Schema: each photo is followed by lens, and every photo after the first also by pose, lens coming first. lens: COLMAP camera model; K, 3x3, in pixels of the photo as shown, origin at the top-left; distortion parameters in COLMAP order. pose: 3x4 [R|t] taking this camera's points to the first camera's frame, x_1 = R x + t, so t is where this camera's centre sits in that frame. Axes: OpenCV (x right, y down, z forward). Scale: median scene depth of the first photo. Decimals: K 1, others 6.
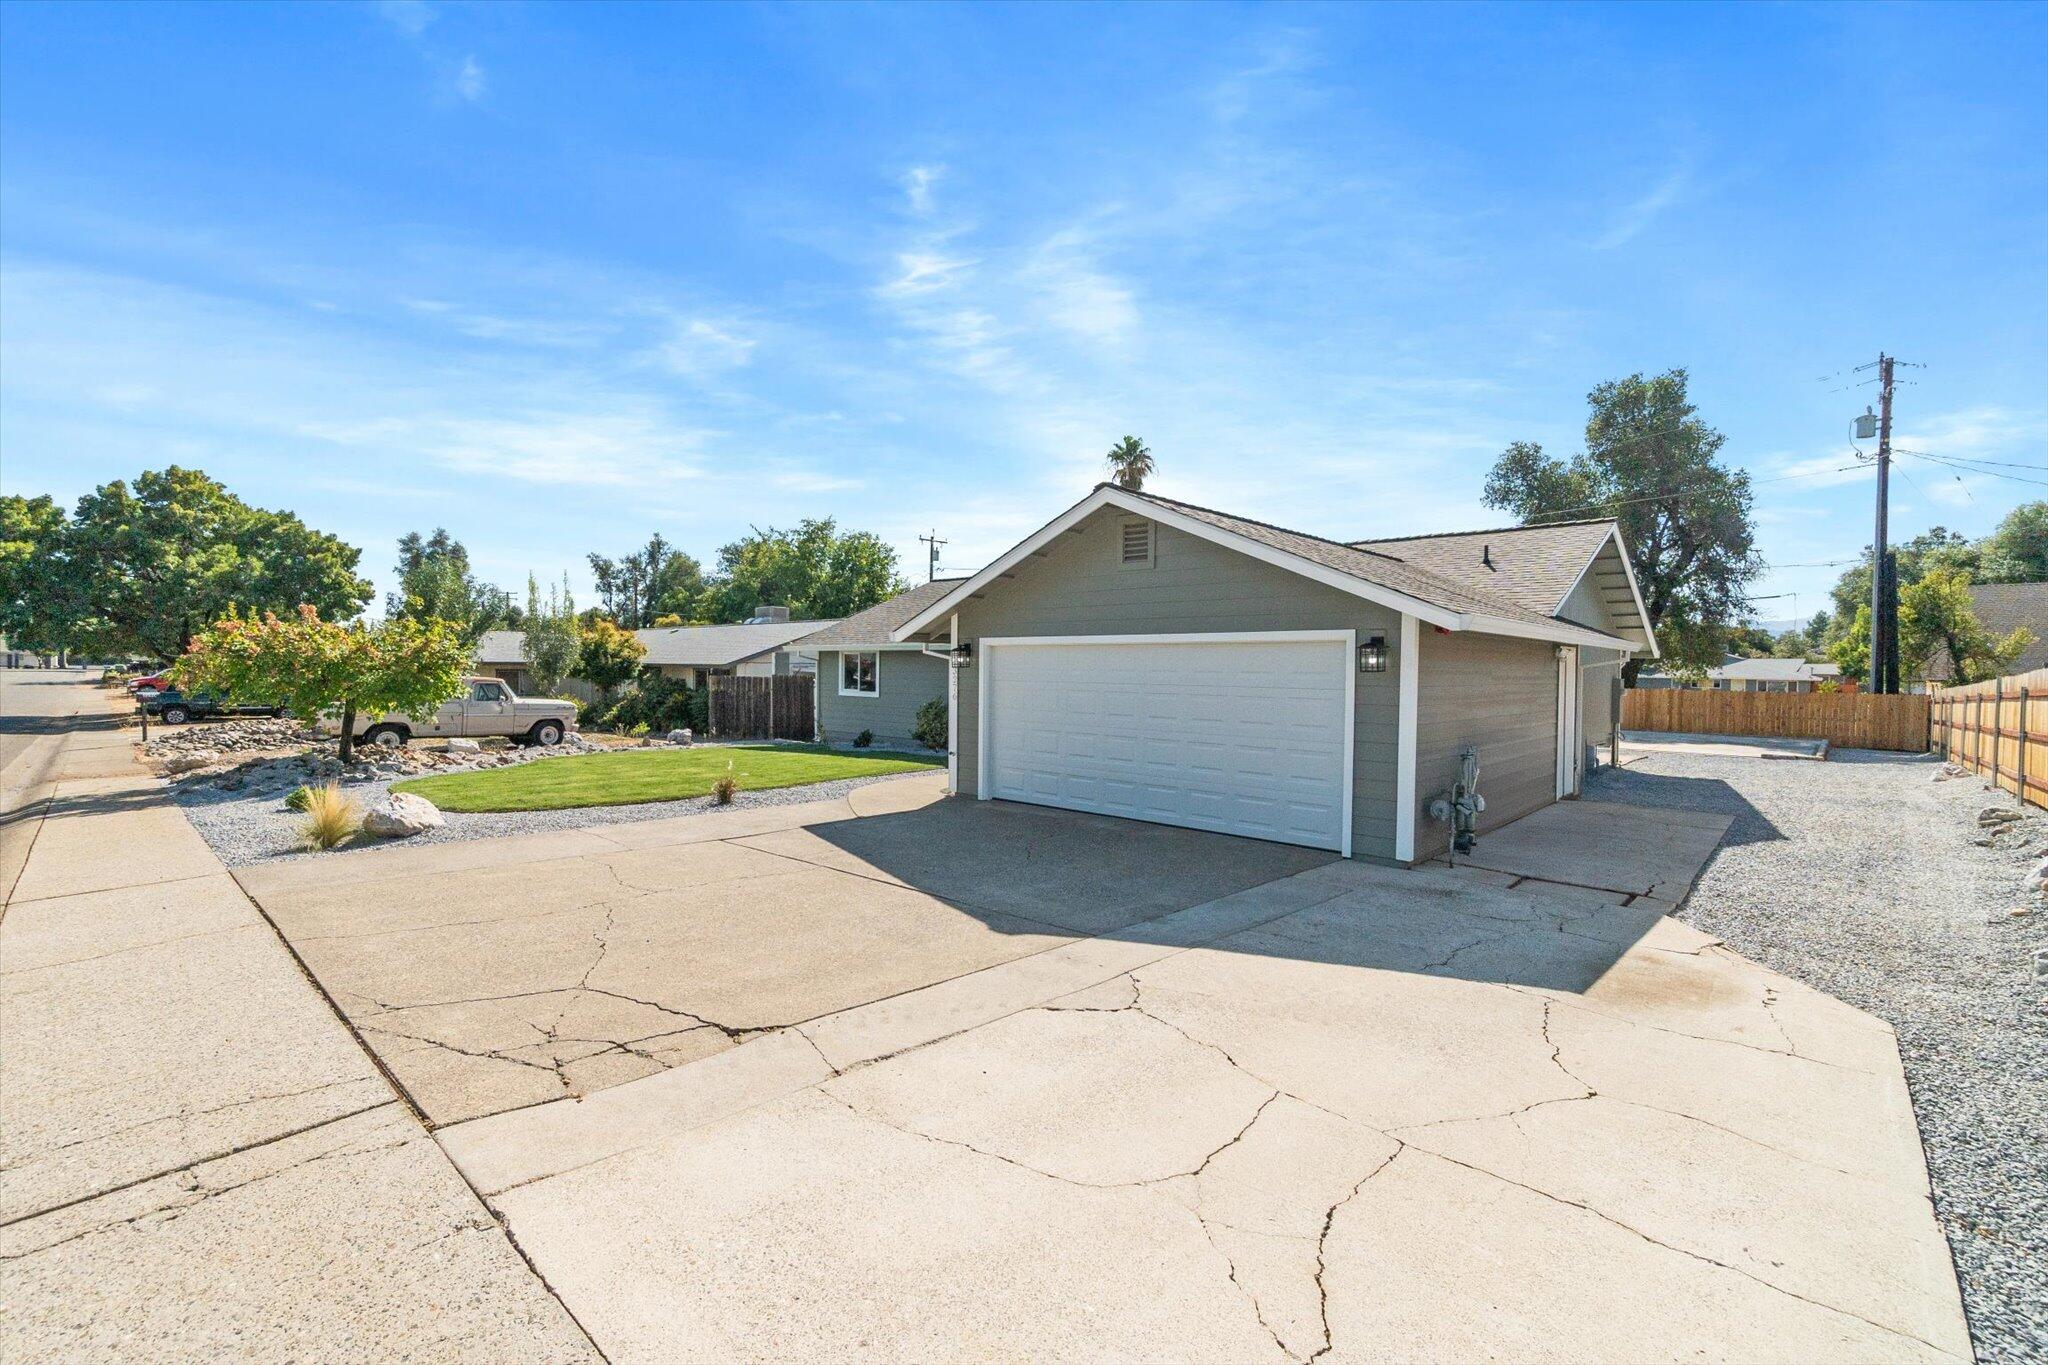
lens RADIAL K [[897.3, 0, 1073.2], [0, 897.3, 687.3], [0, 0, 1]] dist [0.005171, 0.000277]
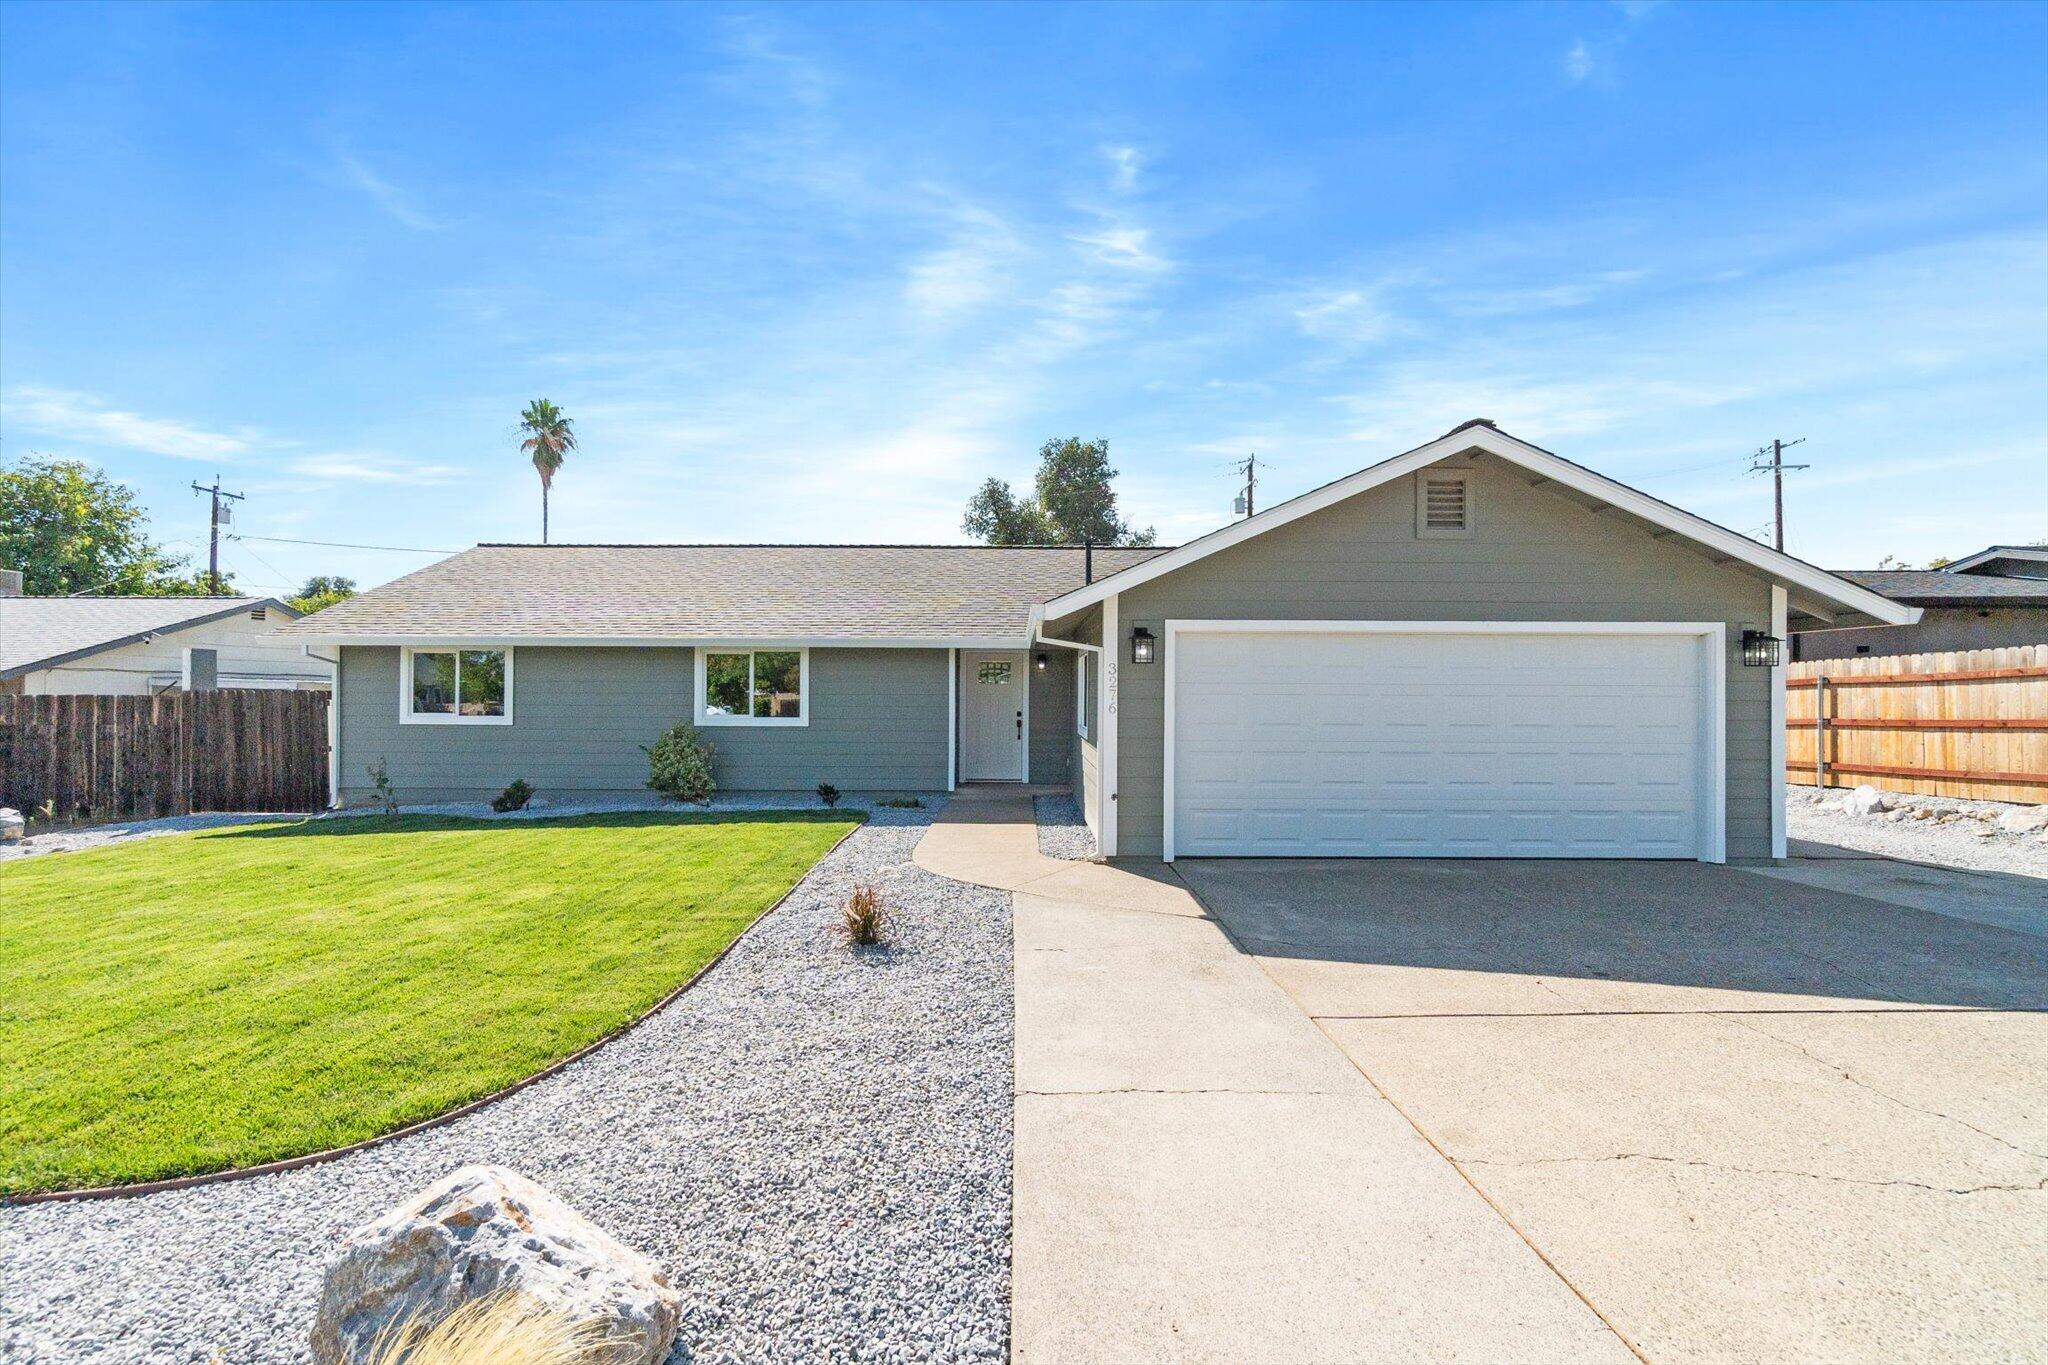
lens RADIAL K [[877.2, 0, 1017.0], [0, 877.2, 678.2], [0, 0, 1]] dist [-0.002380, 0.000844]
pose [[0.743030, 0.003204, 0.669251, -0.310597], [0.019981, 0.999437, -0.026968, 0.001927], [-0.668960, 0.033410, 0.742547, 0.291004]]
